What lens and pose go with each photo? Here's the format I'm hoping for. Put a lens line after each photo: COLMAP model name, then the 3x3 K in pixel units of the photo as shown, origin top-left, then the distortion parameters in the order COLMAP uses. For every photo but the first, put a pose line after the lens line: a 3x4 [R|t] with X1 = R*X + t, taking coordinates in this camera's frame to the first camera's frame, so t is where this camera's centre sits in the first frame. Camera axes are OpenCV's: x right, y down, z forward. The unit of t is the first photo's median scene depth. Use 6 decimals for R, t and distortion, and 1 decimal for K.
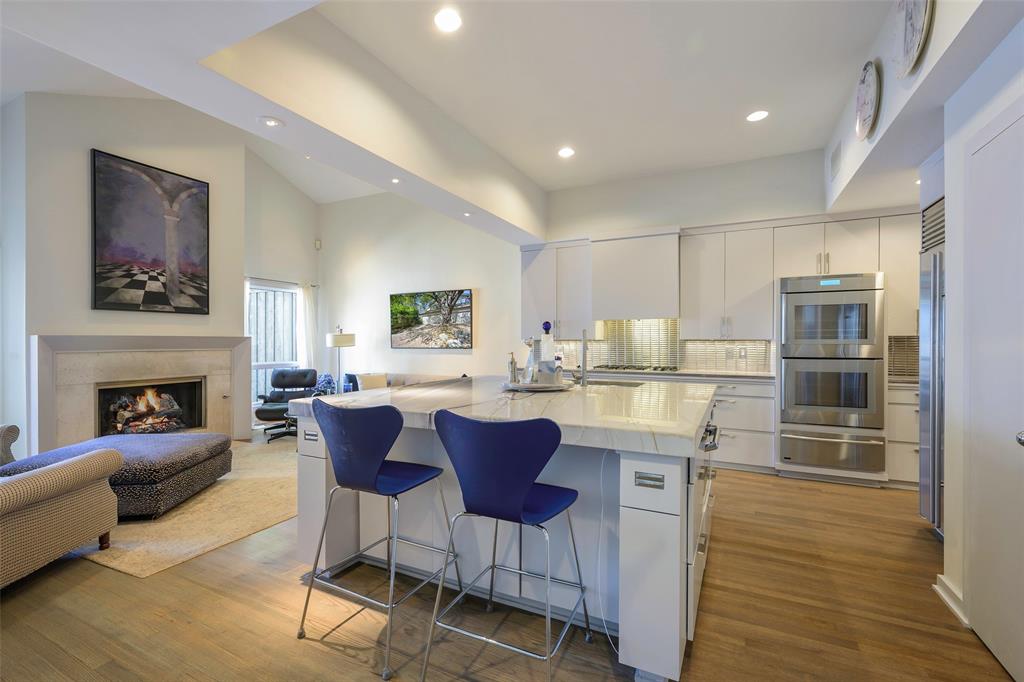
lens RADIAL K [[440.1, 0, 503.9], [0, 440.1, 342.0], [0, 0, 1]] dist [0.000705, 0.000231]
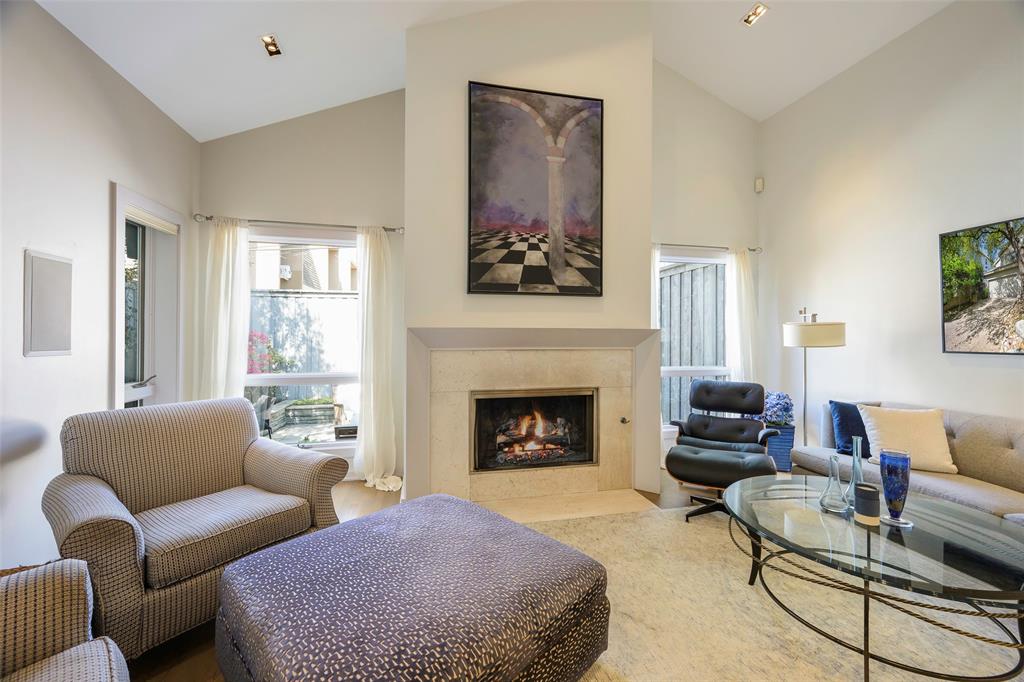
lens RADIAL K [[419.8, 0, 518.1], [0, 419.8, 334.2], [0, 0, 1]] dist [-0.001628, -0.000013]
pose [[0.651796, -0.000111, -0.758394, -0.269312], [-0.005423, 0.999974, -0.004807, -0.000960], [0.758375, 0.007246, 0.651778, 0.485817]]
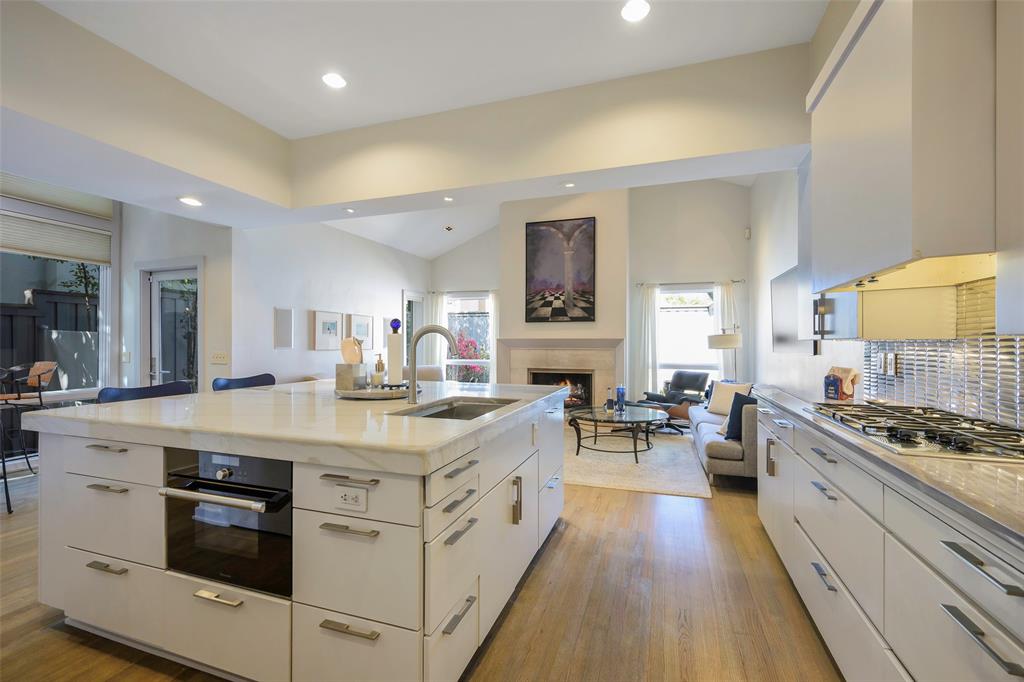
lens RADIAL K [[450.8, 0, 502.9], [0, 450.8, 340.0], [0, 0, 1]] dist [0.001252, 0.000057]
pose [[0.150871, -0.004306, -0.988544, 0.555867], [-0.005536, 0.999971, -0.005201, -0.000725], [0.988538, 0.006257, 0.150843, 0.543783]]
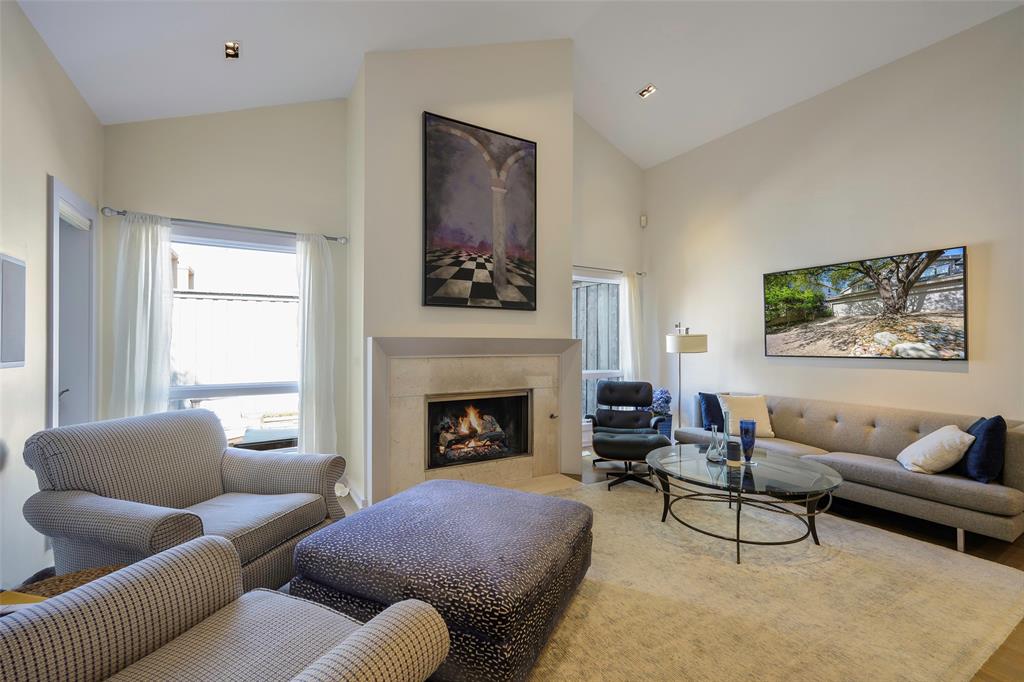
lens RADIAL K [[440.0, 0, 527.5], [0, 440.0, 341.2], [0, 0, 1]] dist [0.001533, 0.000134]
pose [[0.856137, -0.001344, -0.516747, -0.278204], [-0.003439, 0.999960, -0.008298, -0.001432], [0.516737, 0.008881, 0.856098, 0.323043]]
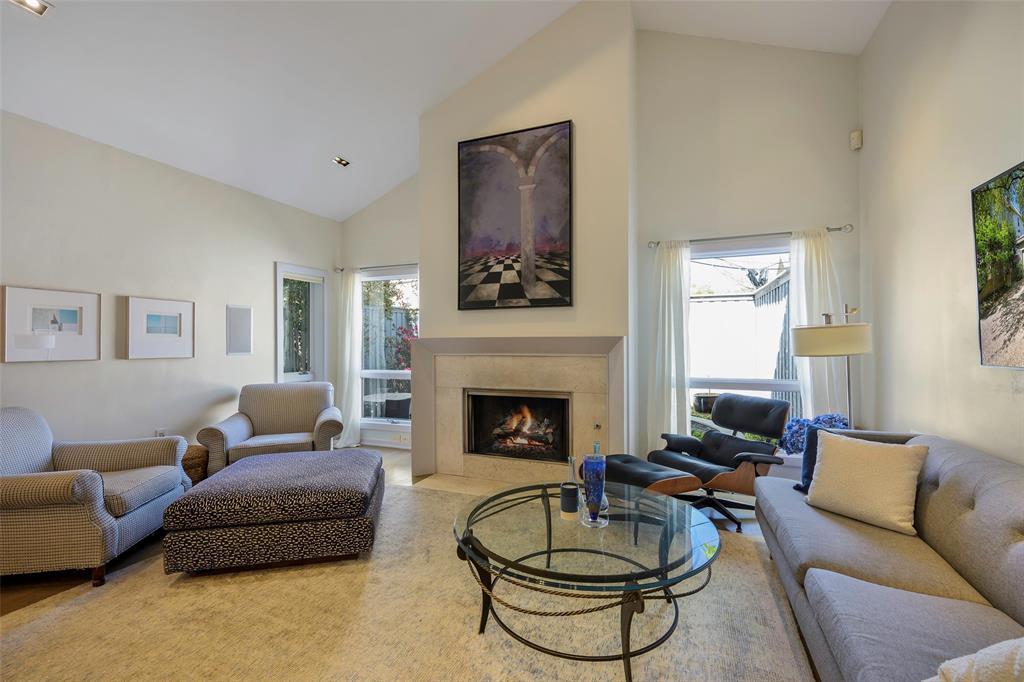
lens RADIAL K [[440.1, 0, 503.9], [0, 440.1, 342.0], [0, 0, 1]] dist [0.000705, 0.000231]
pose [[0.095609, -0.005925, -0.995401, 0.019502], [0.000496, 0.999982, -0.005905, -0.000159], [0.995419, 0.000071, 0.095610, 0.818249]]
